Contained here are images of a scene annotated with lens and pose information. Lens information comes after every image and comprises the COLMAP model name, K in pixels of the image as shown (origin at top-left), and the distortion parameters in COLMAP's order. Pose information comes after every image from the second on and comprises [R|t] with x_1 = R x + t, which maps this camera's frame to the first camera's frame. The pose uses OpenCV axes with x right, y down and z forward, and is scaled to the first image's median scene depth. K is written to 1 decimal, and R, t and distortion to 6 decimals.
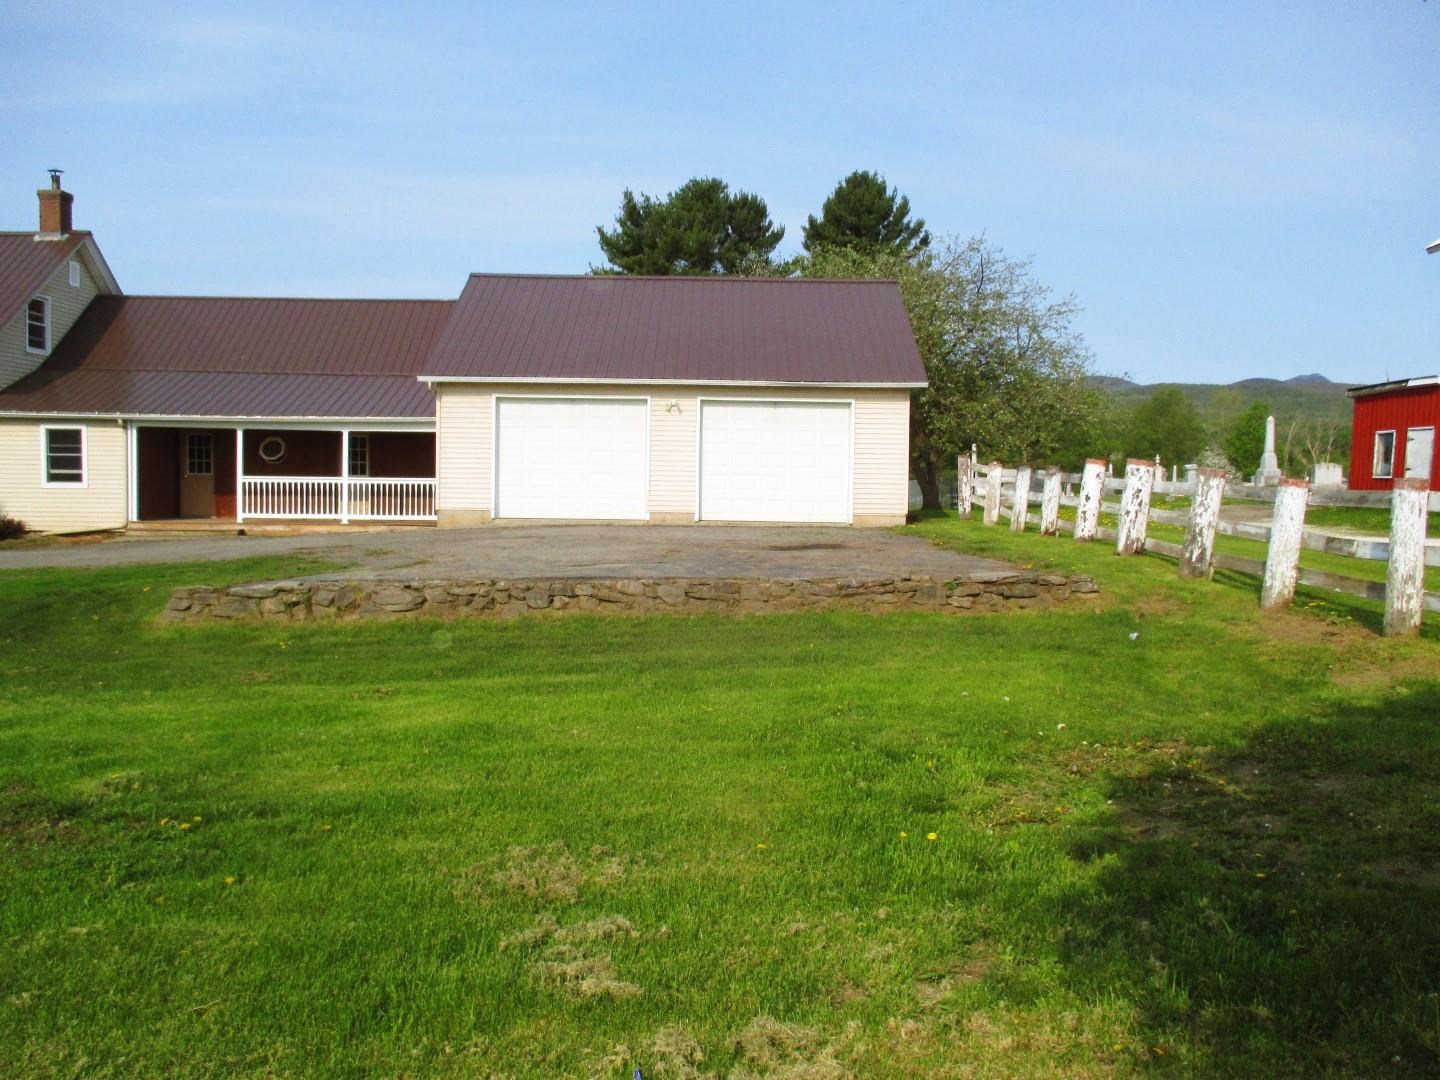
lens RADIAL K [[1214.3, 0, 736.3], [0, 1214.3, 540.4], [0, 0, 1]] dist [-0.033500, 0.030280]
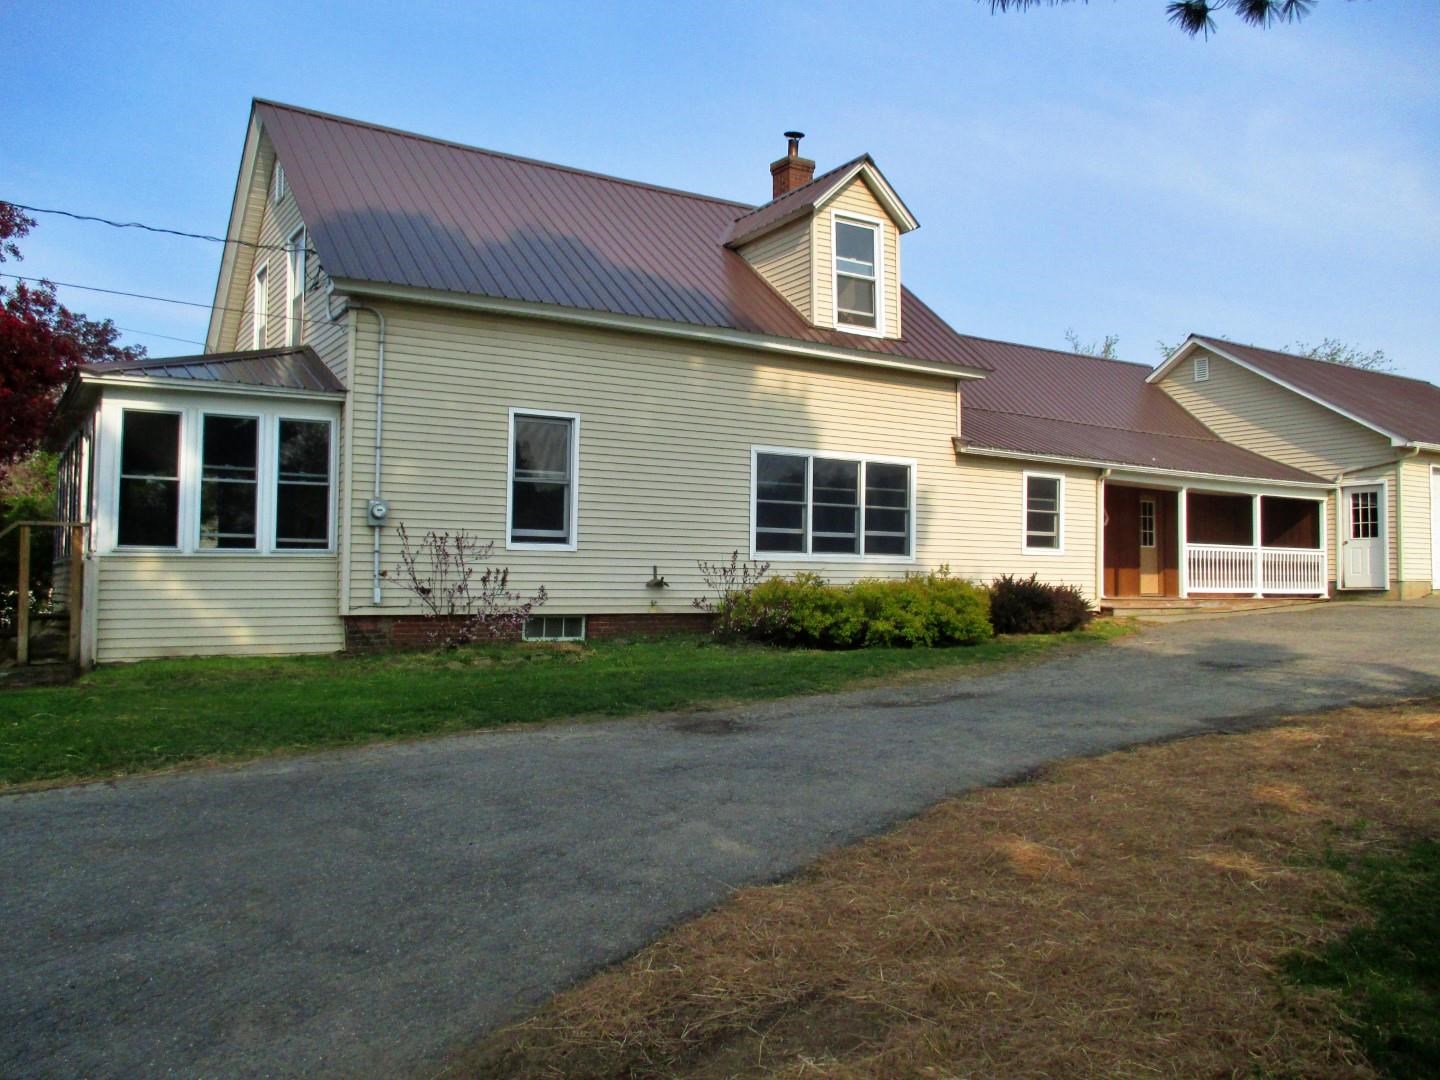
lens RADIAL K [[1214.3, 0, 736.3], [0, 1214.3, 540.4], [0, 0, 1]] dist [-0.033500, 0.030280]
pose [[0.840765, 0.016987, 0.541134, -2.993692], [0.024588, 0.997278, -0.069508, -0.010872], [-0.540841, 0.071746, 0.838059, 1.221911]]
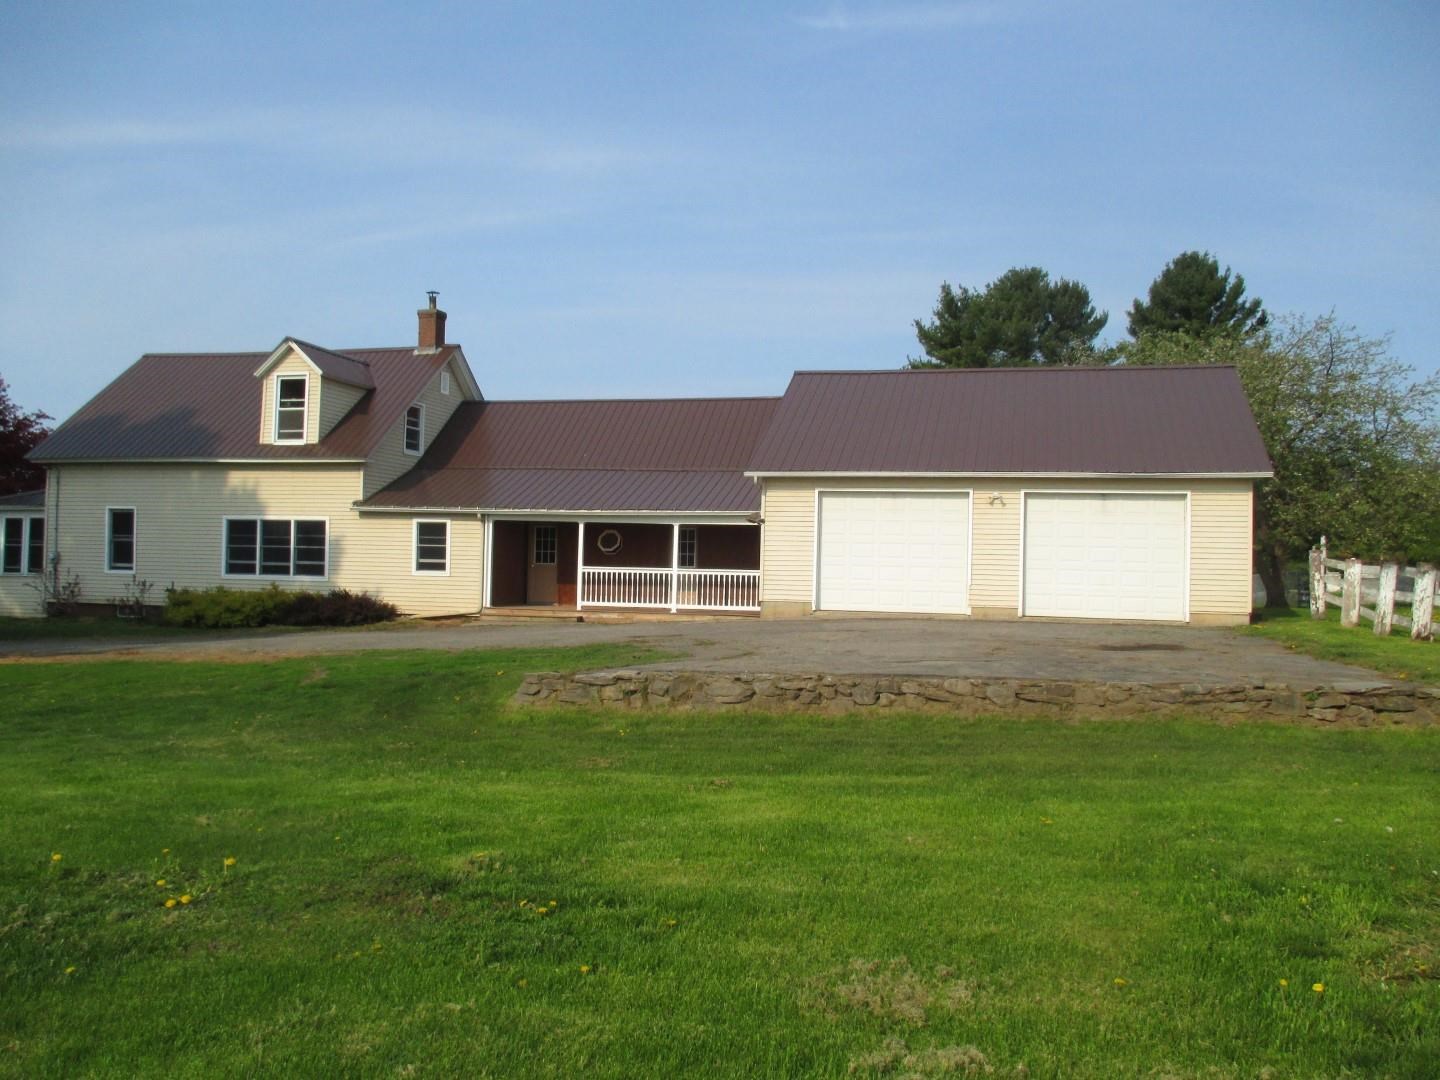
lens RADIAL K [[1214.3, 0, 736.3], [0, 1214.3, 540.4], [0, 0, 1]] dist [-0.033500, 0.030280]
pose [[0.966797, 0.002053, -0.255536, -0.010605], [-0.021107, 0.997192, -0.071845, -0.005070], [0.254671, 0.074853, 0.964126, 0.001254]]
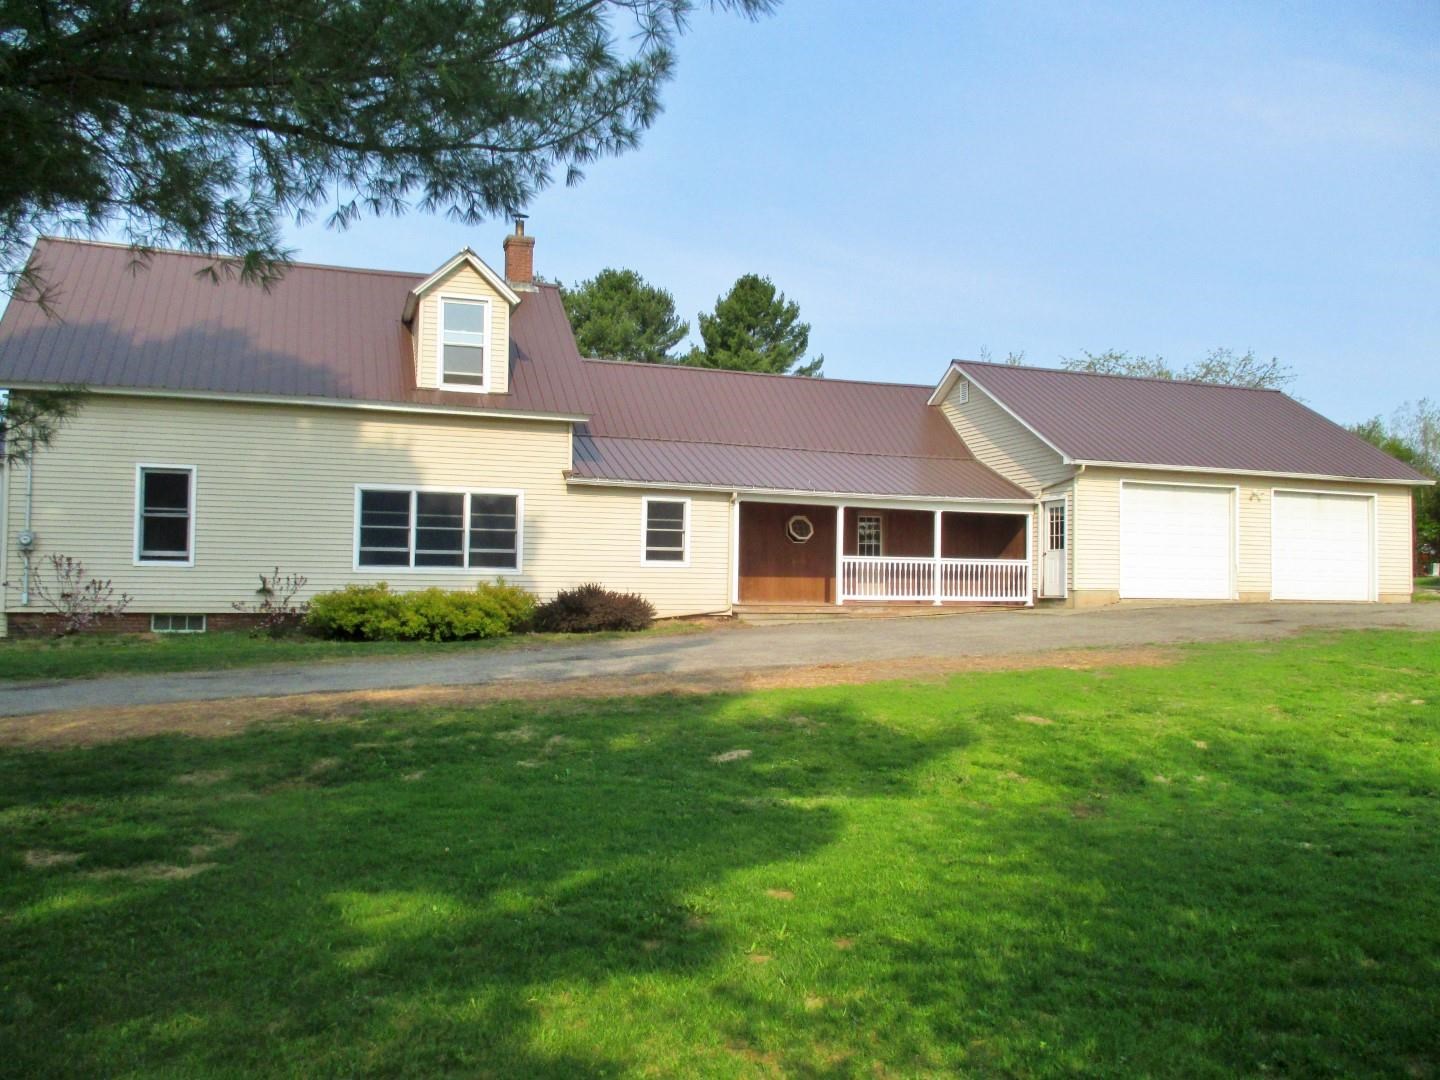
lens RADIAL K [[1214.3, 0, 736.3], [0, 1214.3, 540.4], [0, 0, 1]] dist [-0.033500, 0.030280]
pose [[0.940426, 0.013083, 0.339747, -2.151713], [0.013297, 0.997080, -0.075203, 0.014747], [-0.339739, 0.075240, 0.937505, 0.347126]]
